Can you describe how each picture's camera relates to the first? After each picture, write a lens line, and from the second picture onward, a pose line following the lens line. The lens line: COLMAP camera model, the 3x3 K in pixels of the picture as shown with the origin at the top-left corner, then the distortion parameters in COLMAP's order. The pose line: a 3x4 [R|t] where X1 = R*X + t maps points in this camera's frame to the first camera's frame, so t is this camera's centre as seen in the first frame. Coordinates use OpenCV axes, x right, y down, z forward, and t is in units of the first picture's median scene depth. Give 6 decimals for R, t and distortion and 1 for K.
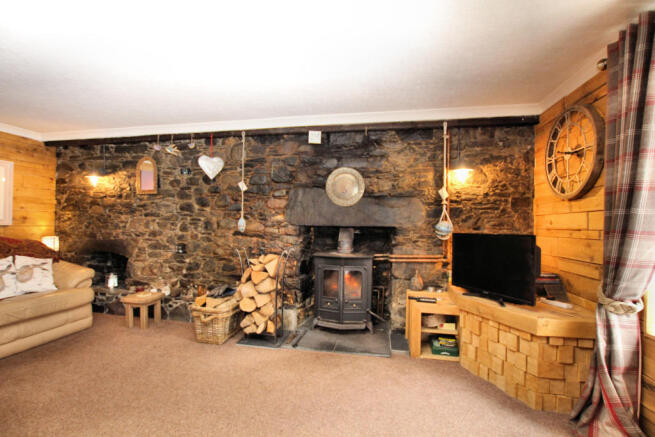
lens RADIAL K [[303.8, 0, 331.6], [0, 303.8, 223.9], [0, 0, 1]] dist [-0.004128, -0.000336]
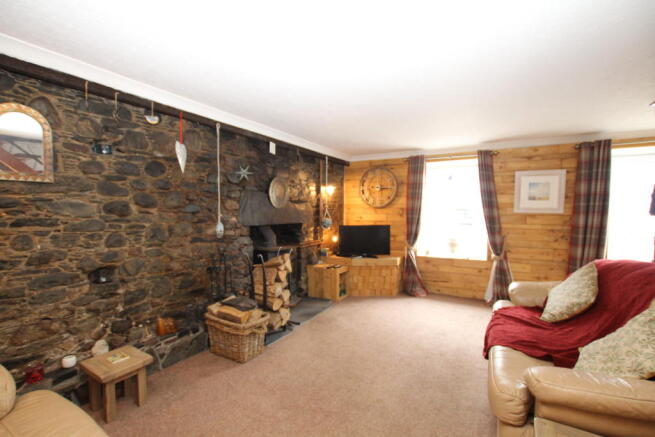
lens RADIAL K [[303.8, 0, 331.9], [0, 303.8, 219.4], [0, 0, 1]] dist [-0.004128, -0.000336]
pose [[0.313612, -0.045225, 0.948474, -0.951241], [-0.012727, 0.998575, 0.051822, -0.071183], [-0.949466, -0.028323, 0.312590, 0.377809]]
